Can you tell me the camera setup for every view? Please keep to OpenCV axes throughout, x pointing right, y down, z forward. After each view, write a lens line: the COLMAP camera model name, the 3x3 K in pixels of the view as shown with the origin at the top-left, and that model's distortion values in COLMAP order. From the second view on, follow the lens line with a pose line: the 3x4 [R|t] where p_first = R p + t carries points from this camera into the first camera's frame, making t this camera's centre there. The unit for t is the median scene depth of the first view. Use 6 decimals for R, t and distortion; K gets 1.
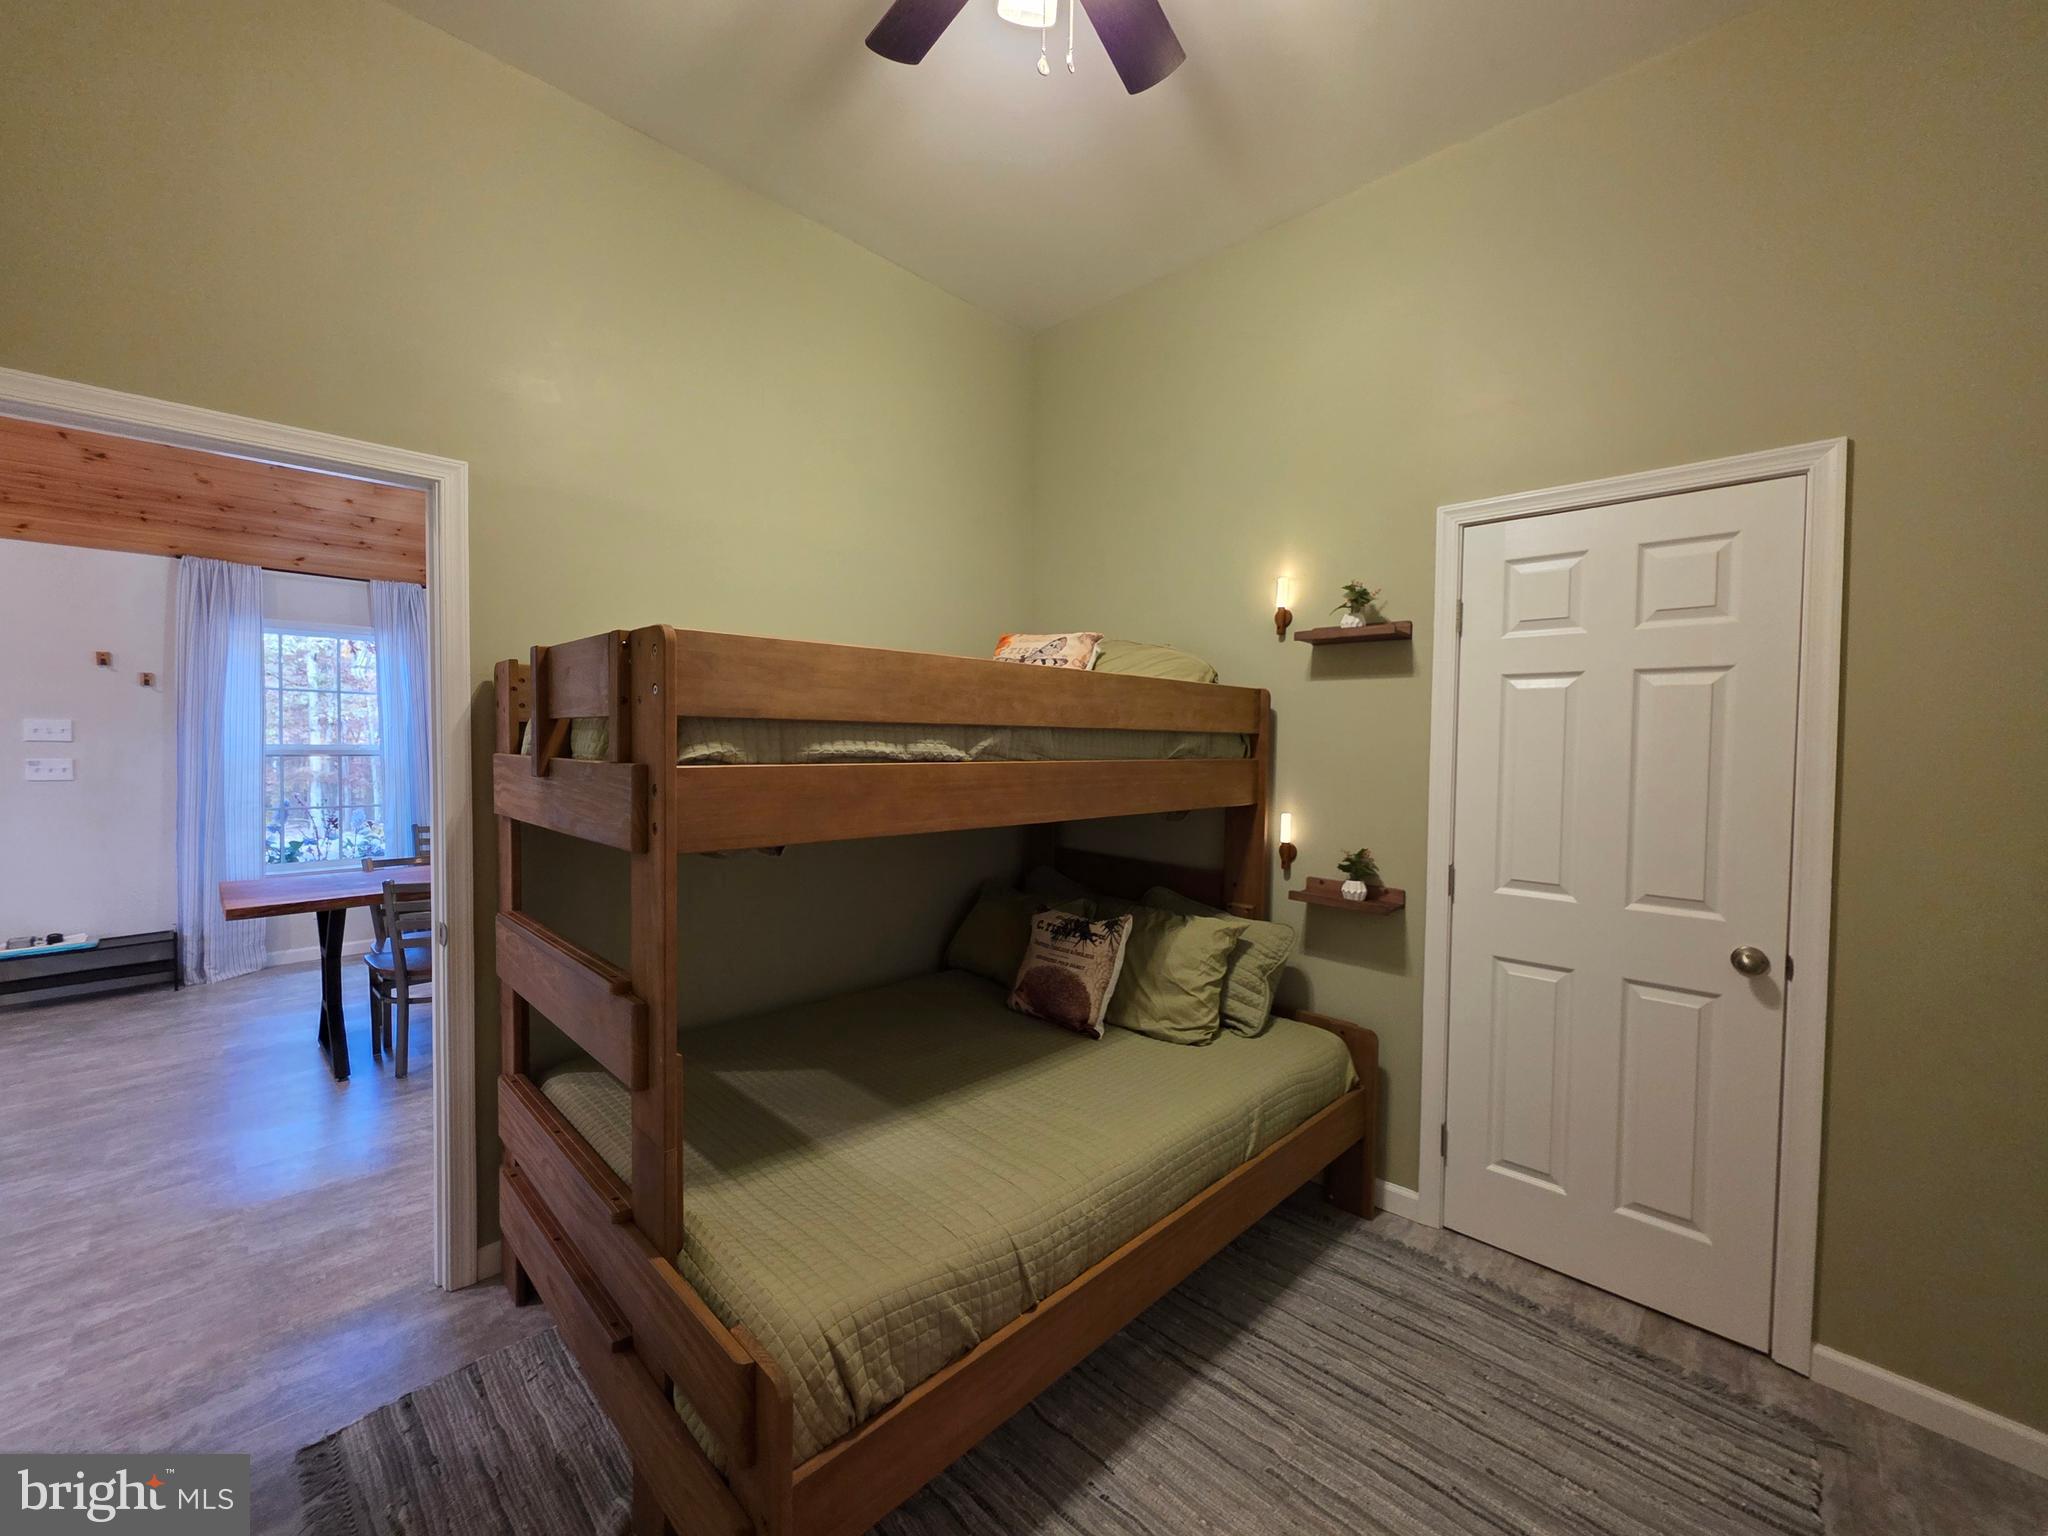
lens RADIAL K [[825.8, 0, 1013.3], [0, 825.8, 770.2], [0, 0, 1]] dist [-0.001367, -0.000270]
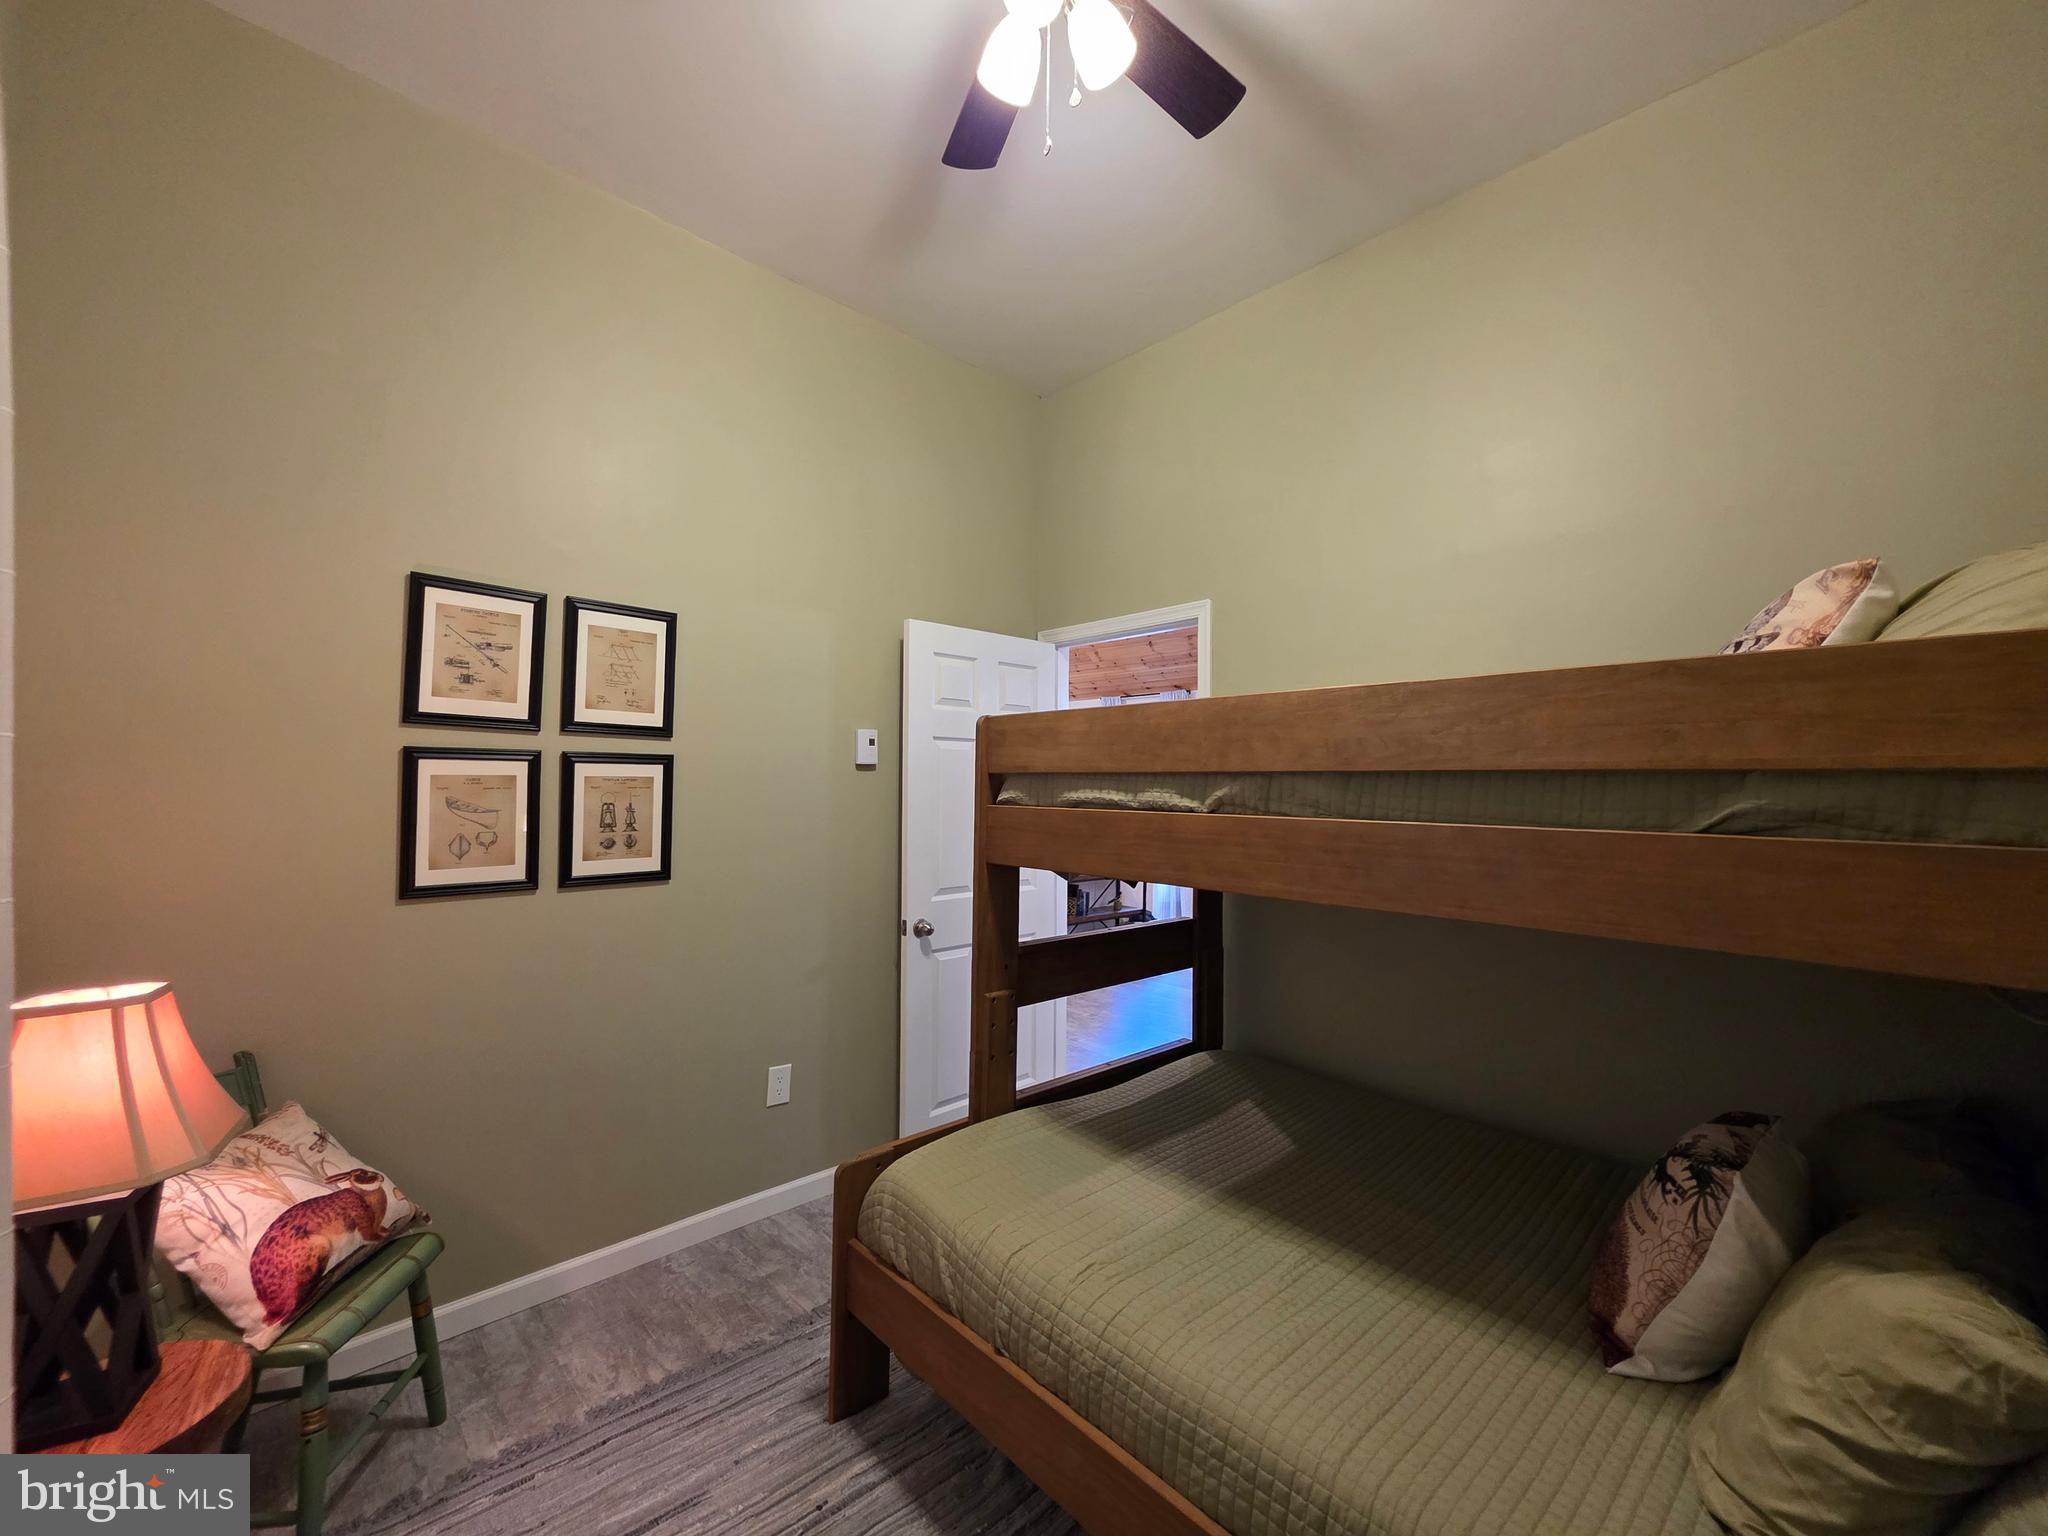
lens RADIAL K [[817.3, 0, 1022.4], [0, 817.3, 765.5], [0, 0, 1]] dist [0.002774, -0.000478]
pose [[-0.035271, -0.039005, -0.998616, 0.854095], [-0.049692, 0.998070, -0.037228, -0.019287], [0.998142, 0.048311, -0.037142, 0.844779]]
